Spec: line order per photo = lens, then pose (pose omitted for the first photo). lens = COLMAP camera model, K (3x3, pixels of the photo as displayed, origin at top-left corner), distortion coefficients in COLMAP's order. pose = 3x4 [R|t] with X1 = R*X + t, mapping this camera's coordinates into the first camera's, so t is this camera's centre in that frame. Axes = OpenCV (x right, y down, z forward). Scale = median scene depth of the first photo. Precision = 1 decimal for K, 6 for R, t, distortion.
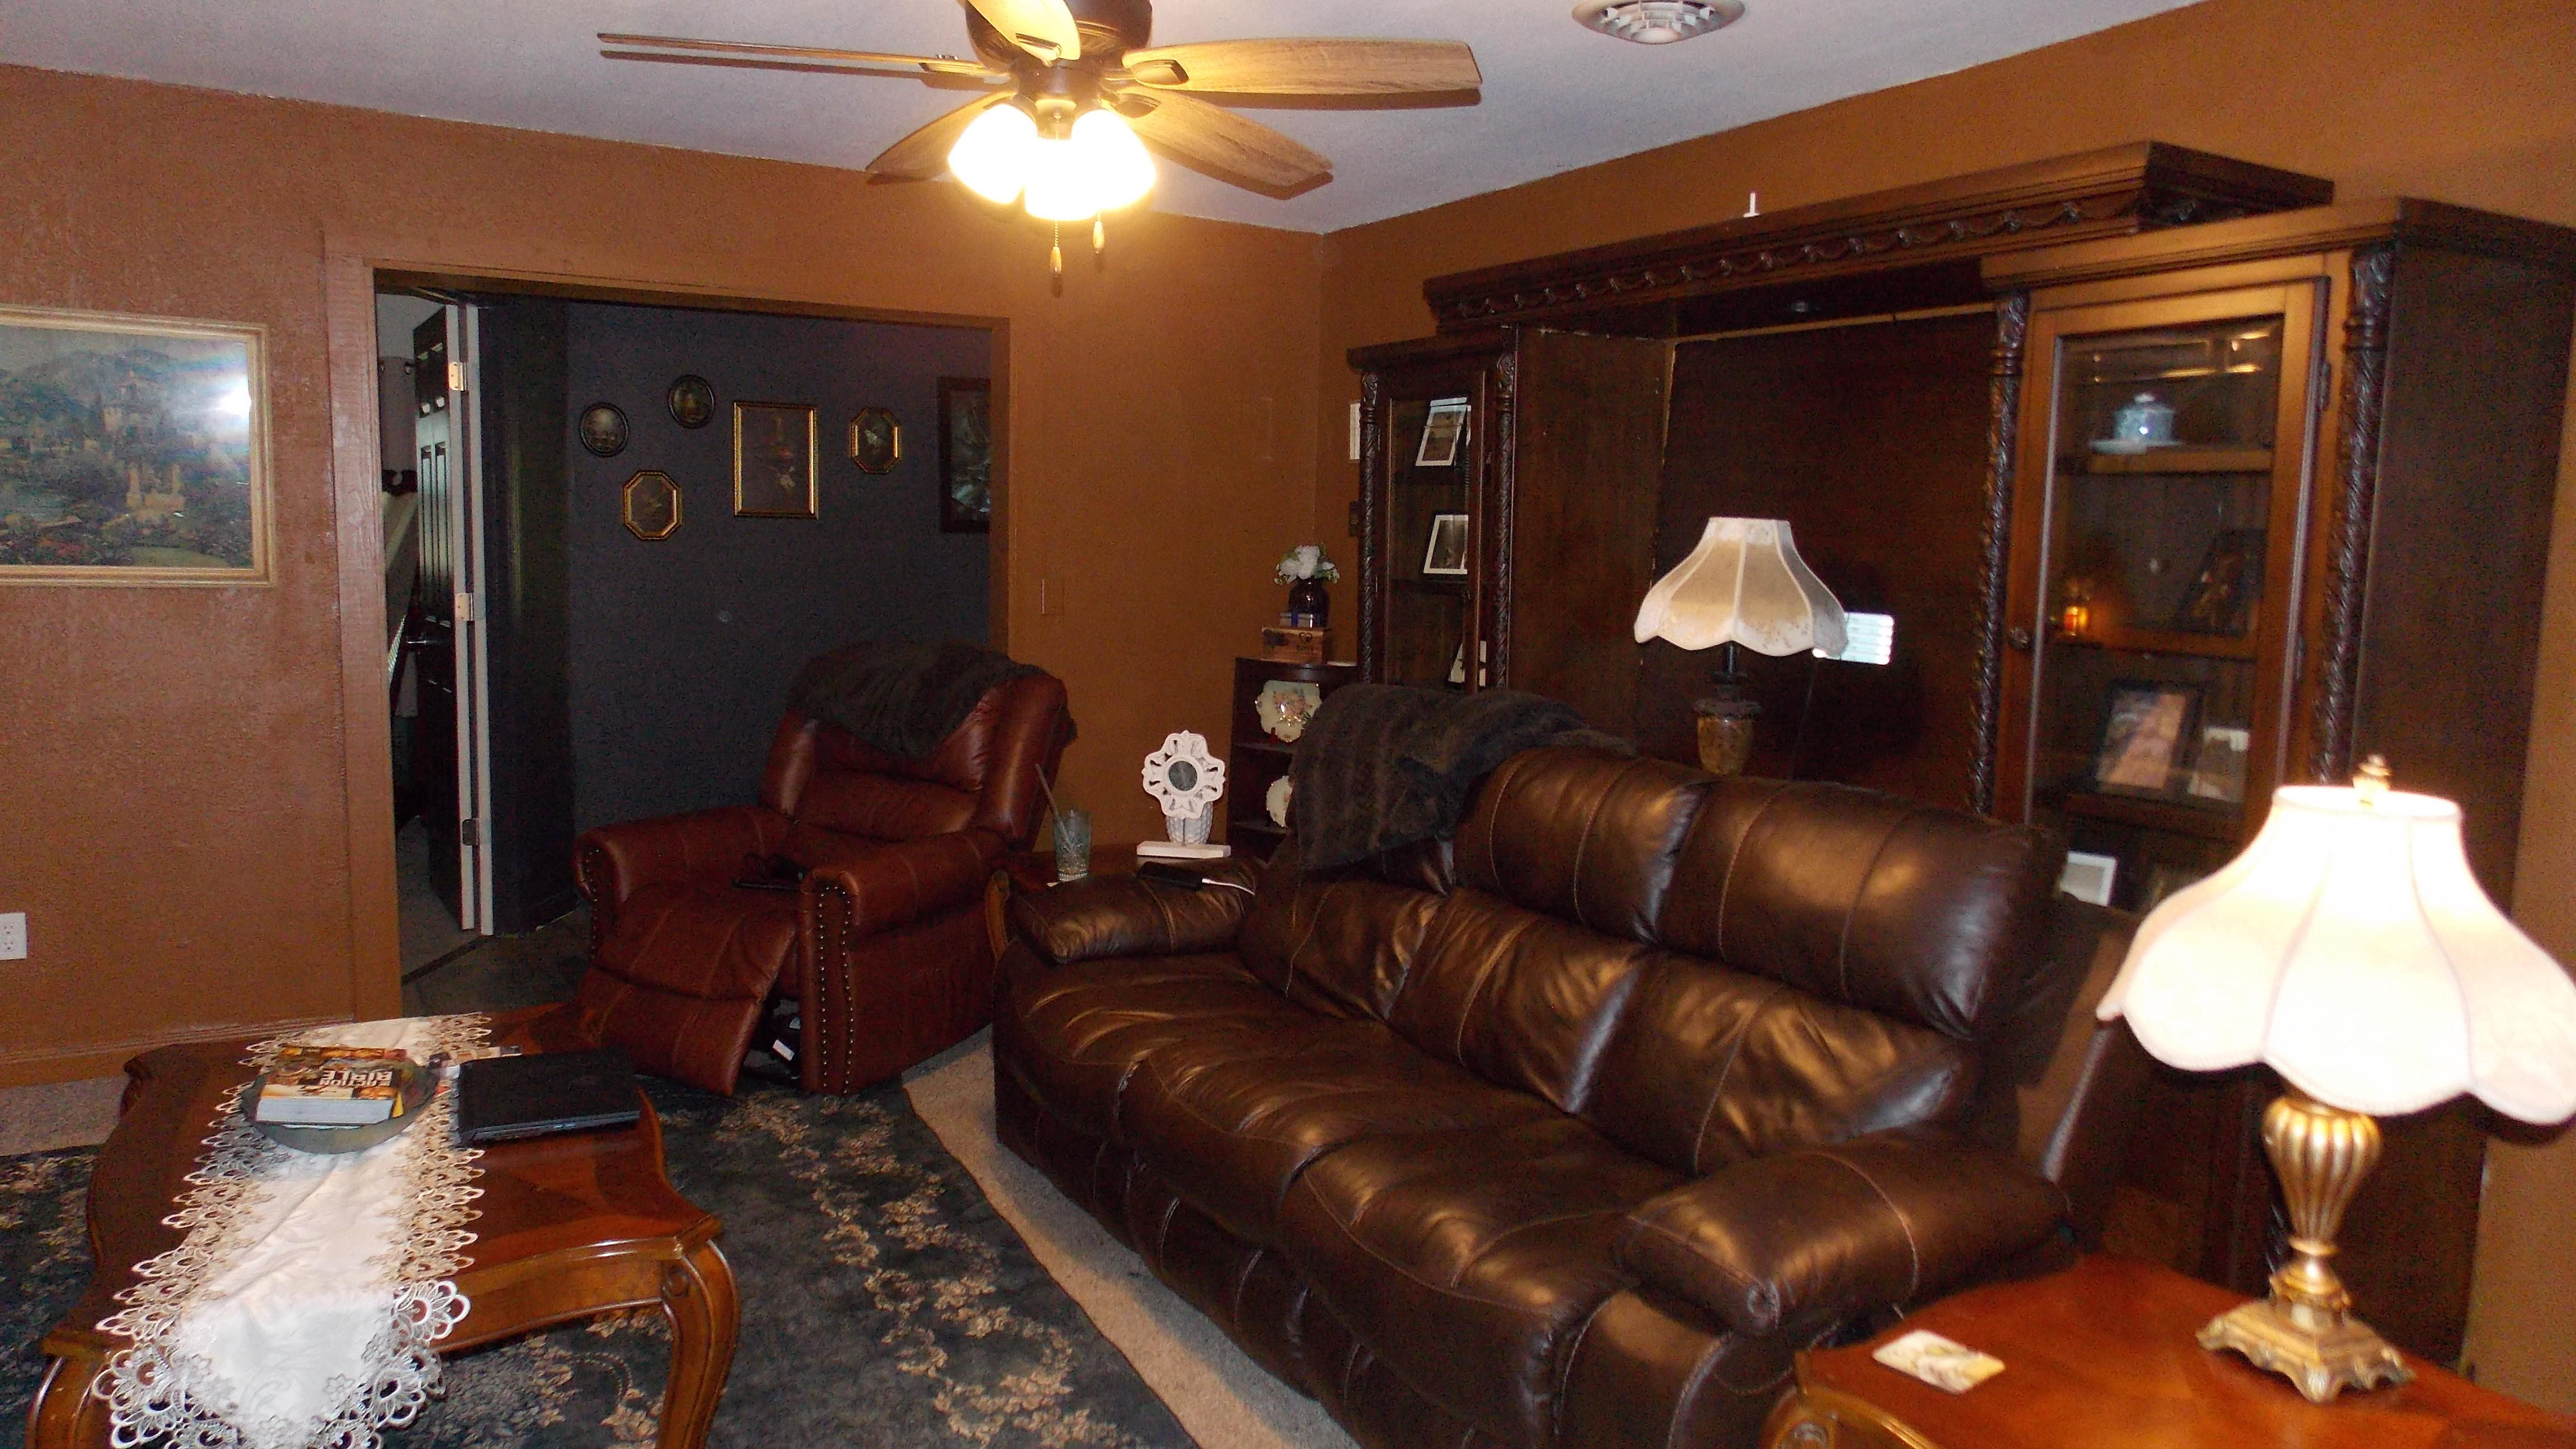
lens RADIAL K [[1703.4, 0, 1275.1], [0, 1703.4, 724.8], [0, 0, 1]] dist [-0.011509, 0.012143]
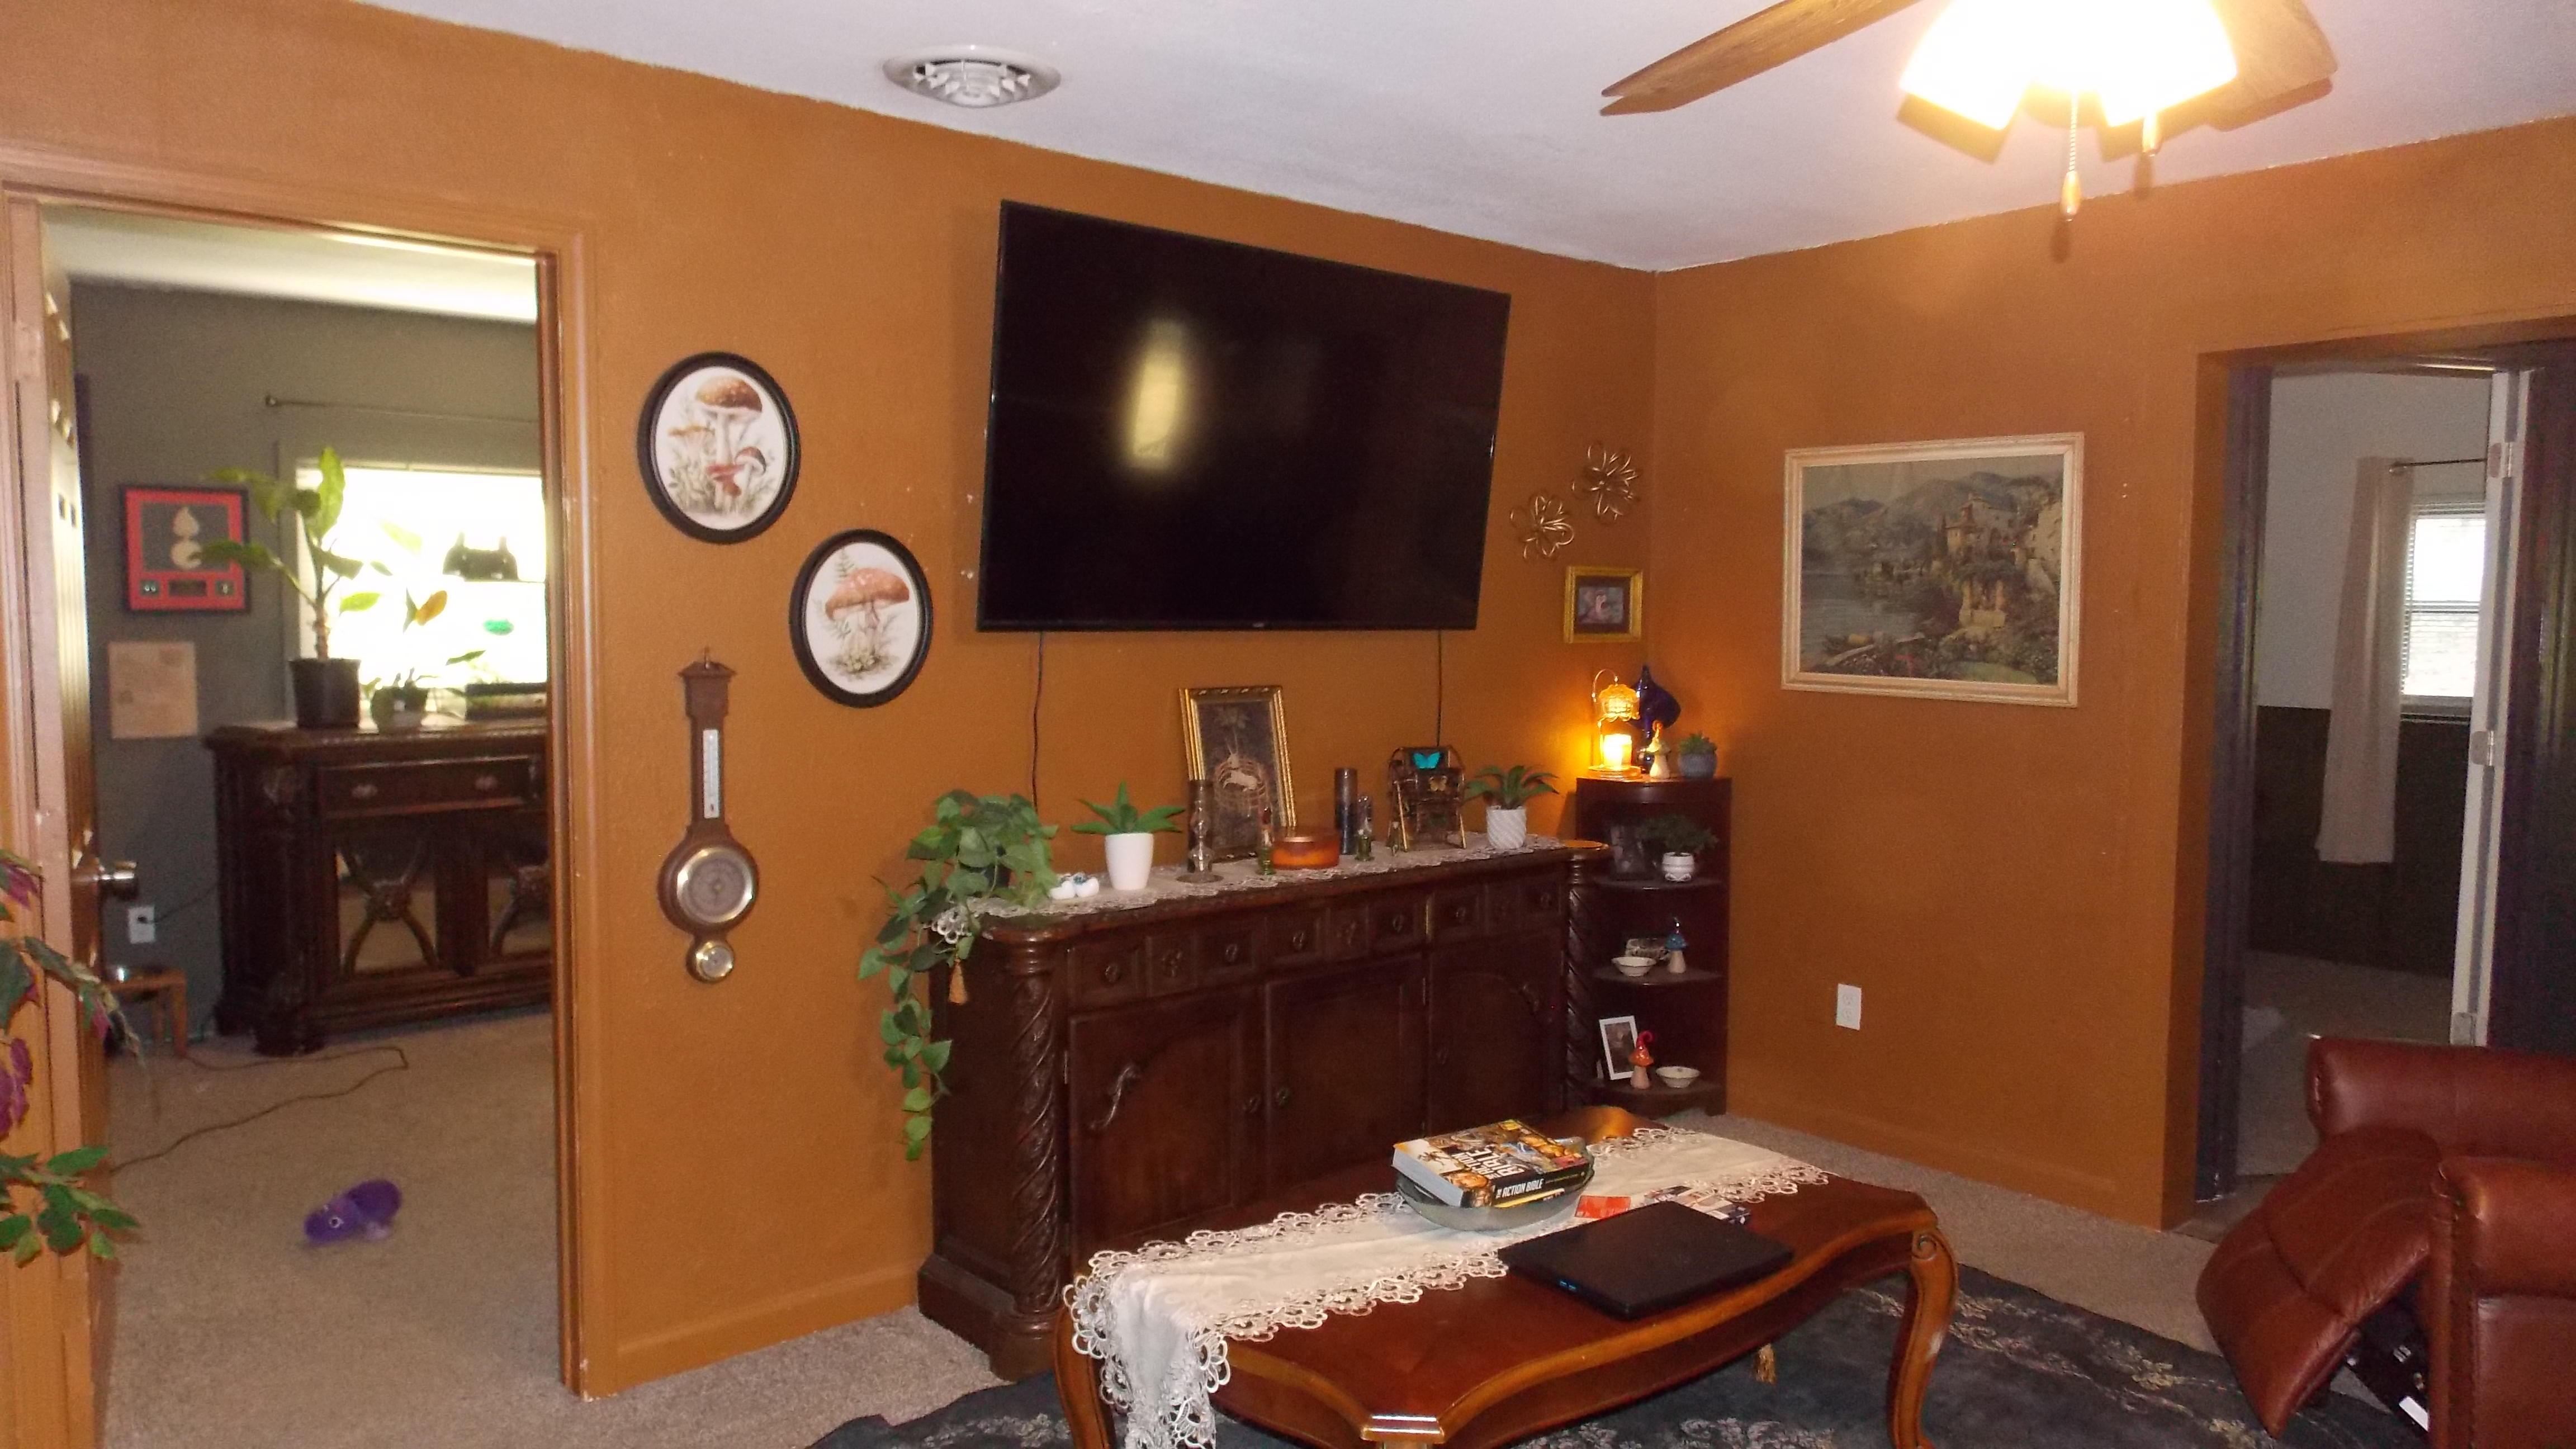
lens RADIAL K [[1703.4, 0, 1276.4], [0, 1703.4, 712.1], [0, 0, 1]] dist [-0.011509, 0.012143]
pose [[0.204888, 0.043147, -0.977834, 0.265324], [-0.126194, 0.991854, 0.017324, -0.040028], [0.970616, 0.119847, 0.208664, 0.387474]]
